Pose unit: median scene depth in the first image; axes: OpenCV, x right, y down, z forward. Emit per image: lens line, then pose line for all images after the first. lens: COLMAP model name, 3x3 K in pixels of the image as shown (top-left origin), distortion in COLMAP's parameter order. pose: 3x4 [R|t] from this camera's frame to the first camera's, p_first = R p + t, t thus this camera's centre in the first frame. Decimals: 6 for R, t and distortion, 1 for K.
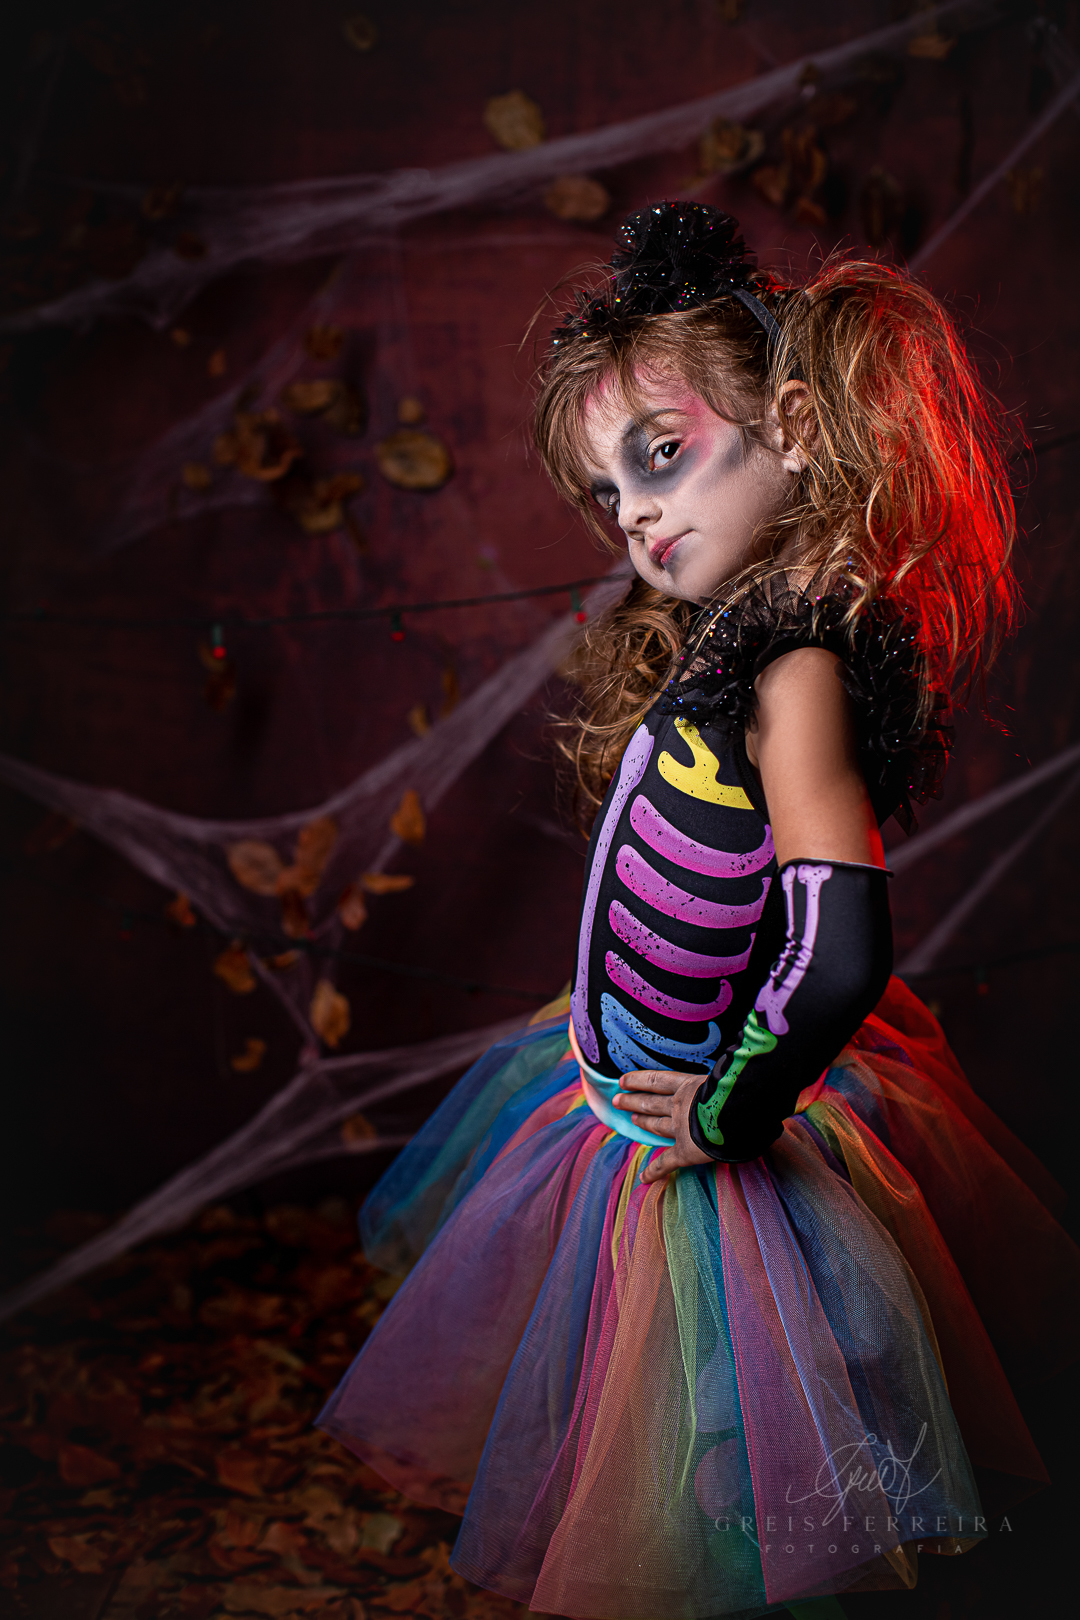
lens RADIAL K [[2395.0, 0, 517.1], [0, 2395.0, 817.2], [0, 0, 1]] dist [-0.101559, 0.000000]
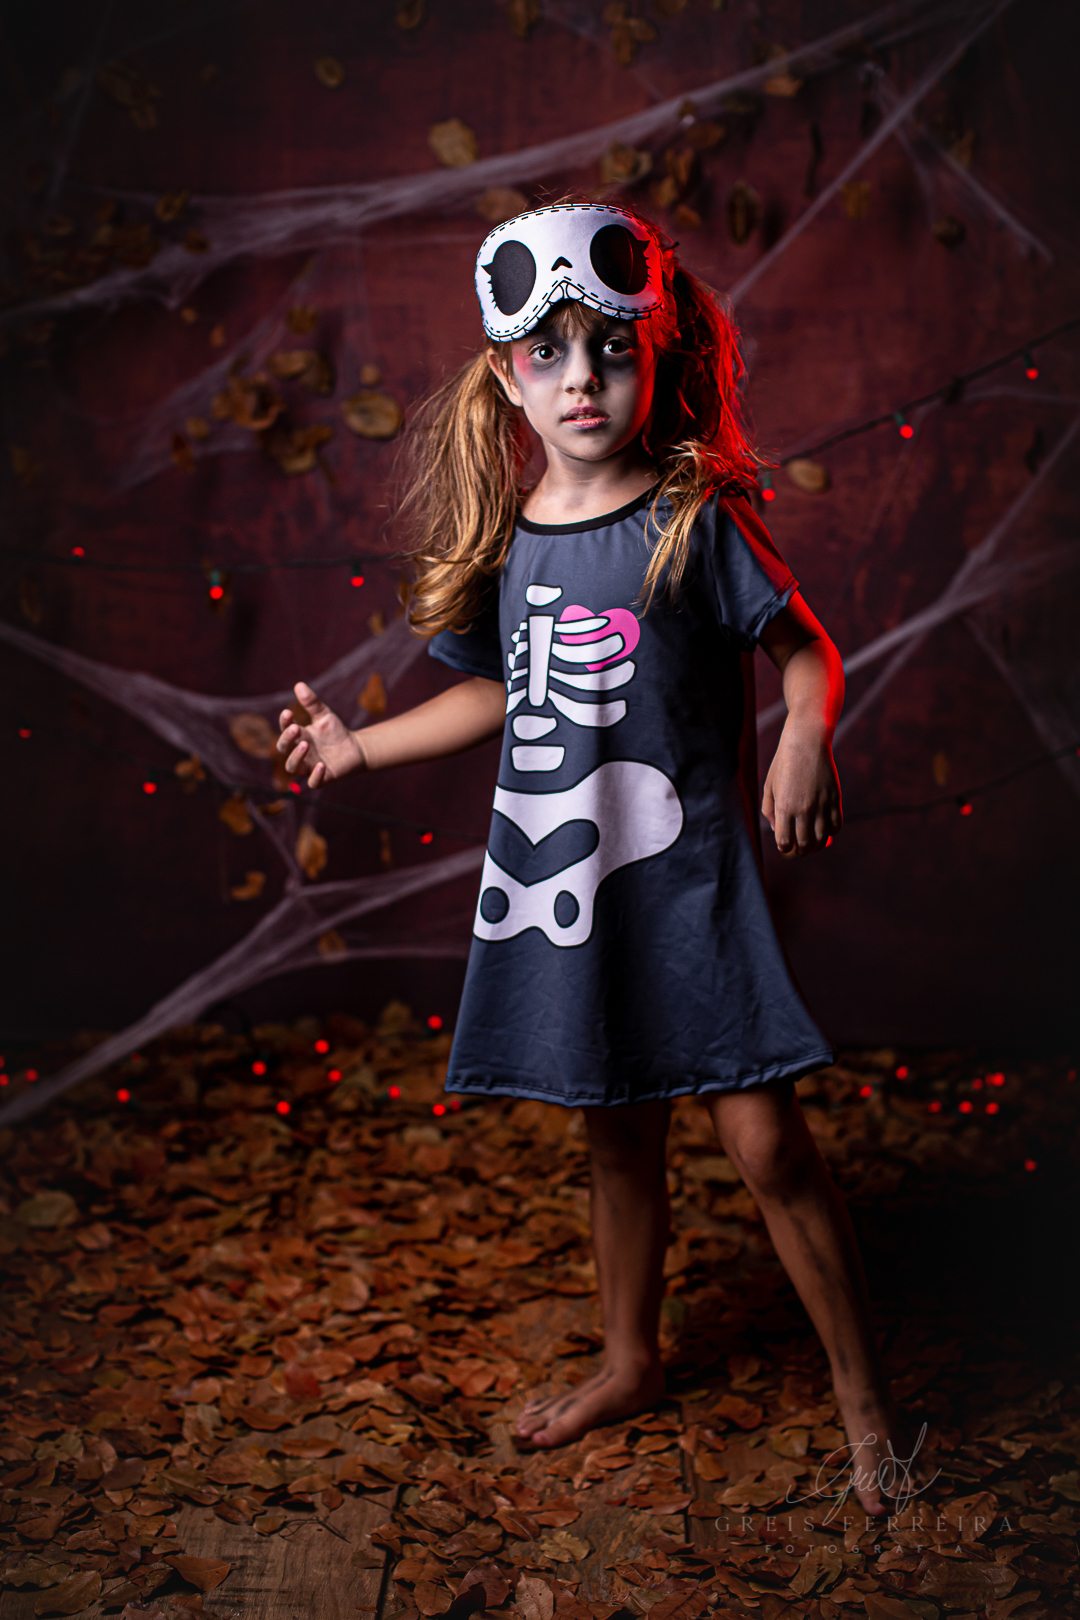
lens RADIAL K [[2395.0, 0, 513.7], [0, 2395.0, 786.3], [0, 0, 1]] dist [-0.101559, 0.000000]
pose [[0.999423, -0.005589, 0.033499, -0.013485], [0.005751, 0.999972, -0.004732, 0.053409], [-0.033472, 0.004922, 0.999428, -0.258748]]
